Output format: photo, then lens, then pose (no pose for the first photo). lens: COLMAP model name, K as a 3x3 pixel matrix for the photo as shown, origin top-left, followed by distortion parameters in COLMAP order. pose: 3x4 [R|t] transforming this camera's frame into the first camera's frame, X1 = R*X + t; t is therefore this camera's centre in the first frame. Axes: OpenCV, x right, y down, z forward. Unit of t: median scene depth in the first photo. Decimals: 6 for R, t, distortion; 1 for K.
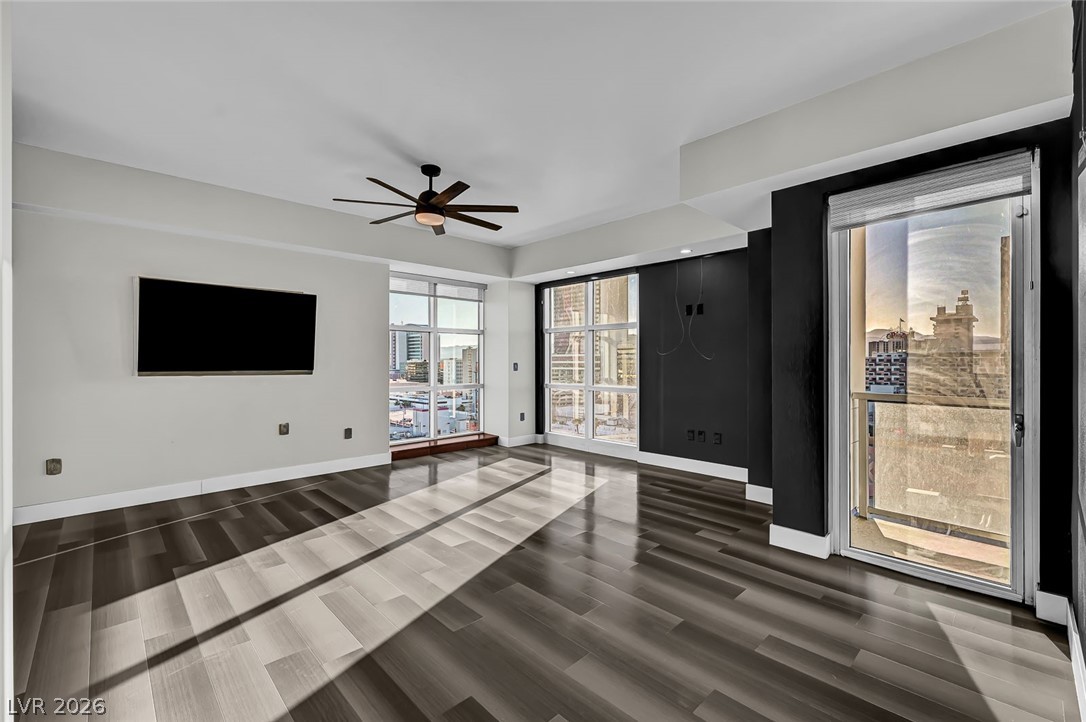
lens RADIAL K [[465.1, 0, 544.4], [0, 465.1, 358.7], [0, 0, 1]] dist [-0.000701, -0.000305]
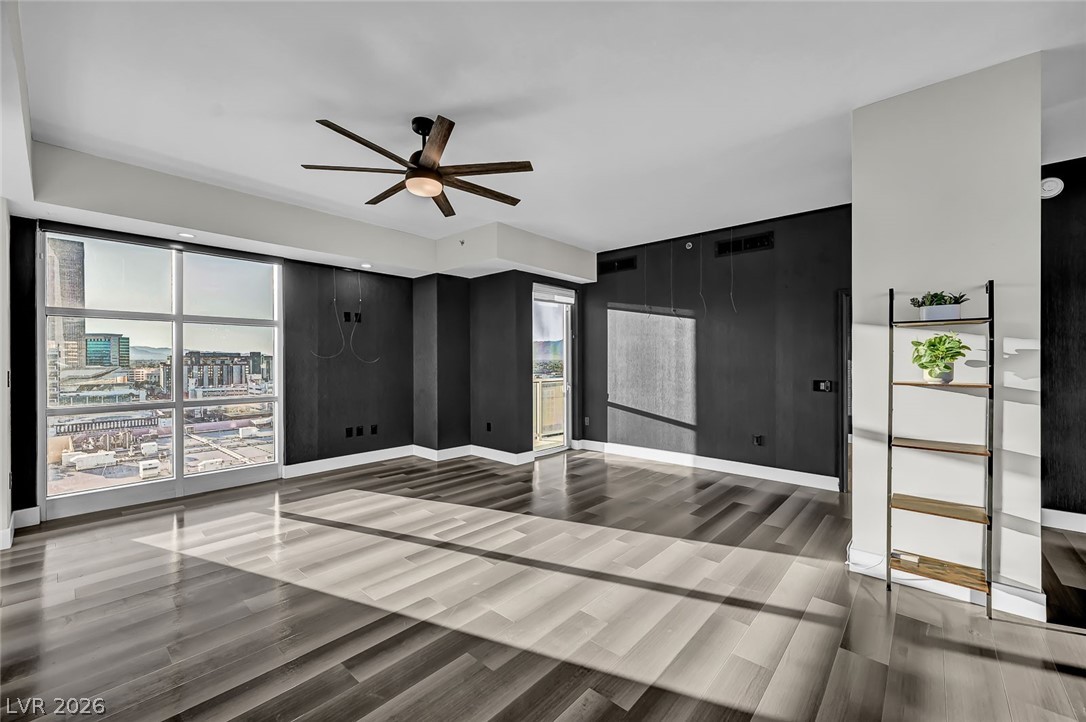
lens RADIAL K [[435.1, 0, 549.8], [0, 435.1, 361.8], [0, 0, 1]] dist [-0.000538, -0.000007]
pose [[-0.083051, -0.001226, 0.996545, -0.941671], [0.000038, 0.999999, 0.001233, -0.002437], [-0.996545, 0.000140, -0.083050, 0.796166]]
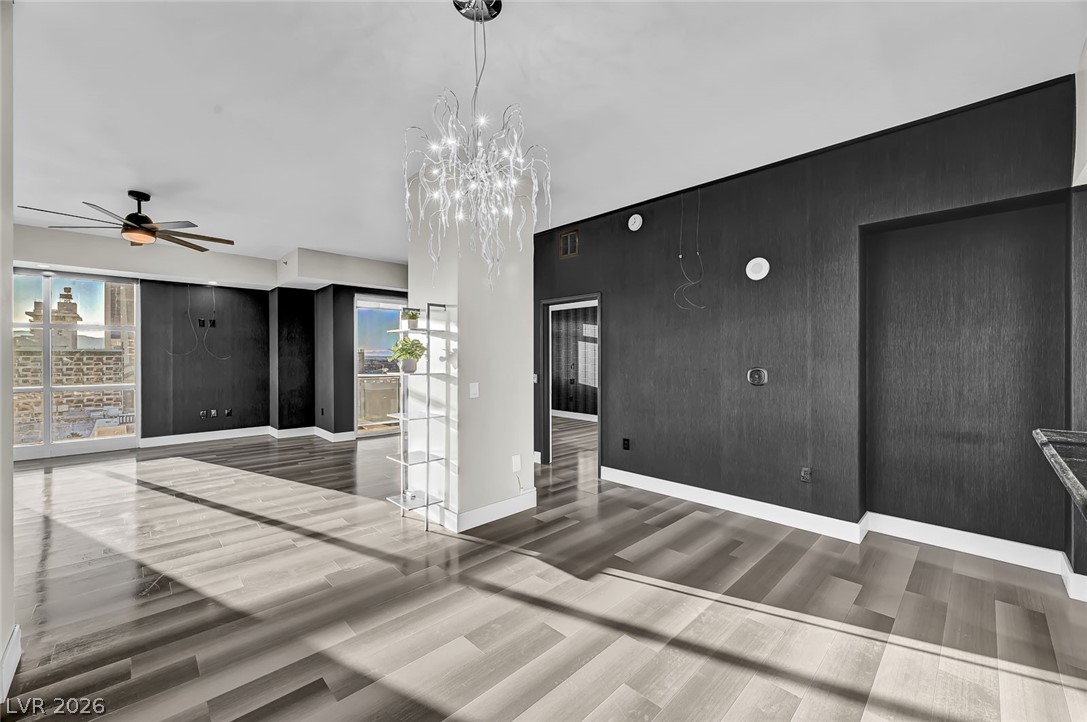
lens RADIAL K [[427.5, 0, 552.0], [0, 427.5, 355.4], [0, 0, 1]] dist [0.000368, -0.000071]
pose [[-0.005618, 0.004778, 0.999973, -1.224622], [0.000735, 0.999988, -0.004774, -0.003427], [-0.999984, 0.000709, -0.005621, -0.026884]]
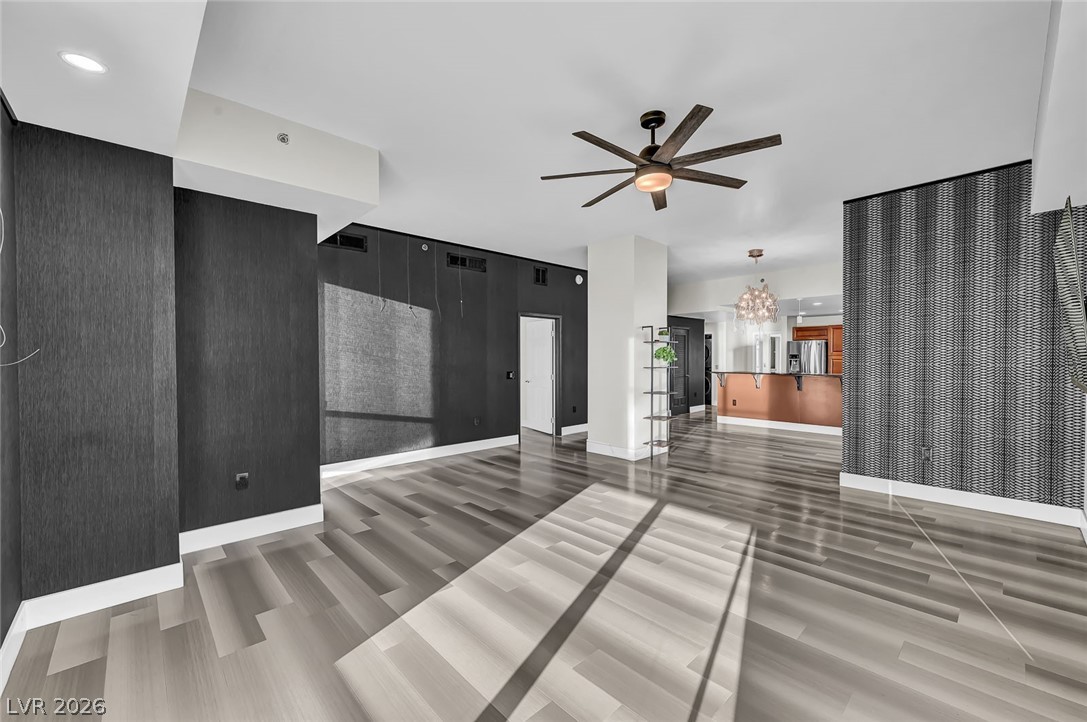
lens RADIAL K [[436.0, 0, 543.4], [0, 436.0, 363.0], [0, 0, 1]] dist [-0.023625, 0.000022]
pose [[-0.999940, 0.002454, 0.010657, -0.060931], [0.002575, 0.999933, 0.011304, -0.002224], [-0.010629, 0.011330, -0.999879, 1.626118]]
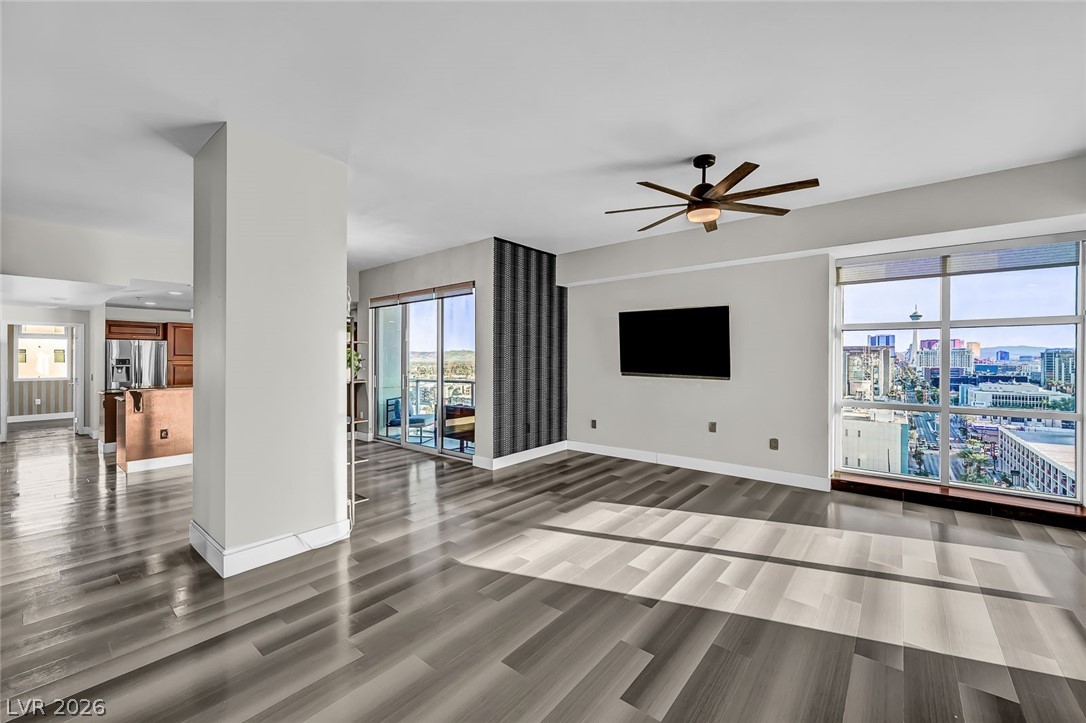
lens RADIAL K [[433.7, 0, 544.9], [0, 433.7, 363.3], [0, 0, 1]] dist [0.001942, 0.000475]
pose [[0.120491, 0.012803, -0.992632, 0.522680], [0.000096, 0.999917, 0.012908, -0.021706], [0.992714, -0.001650, 0.120479, 0.552578]]
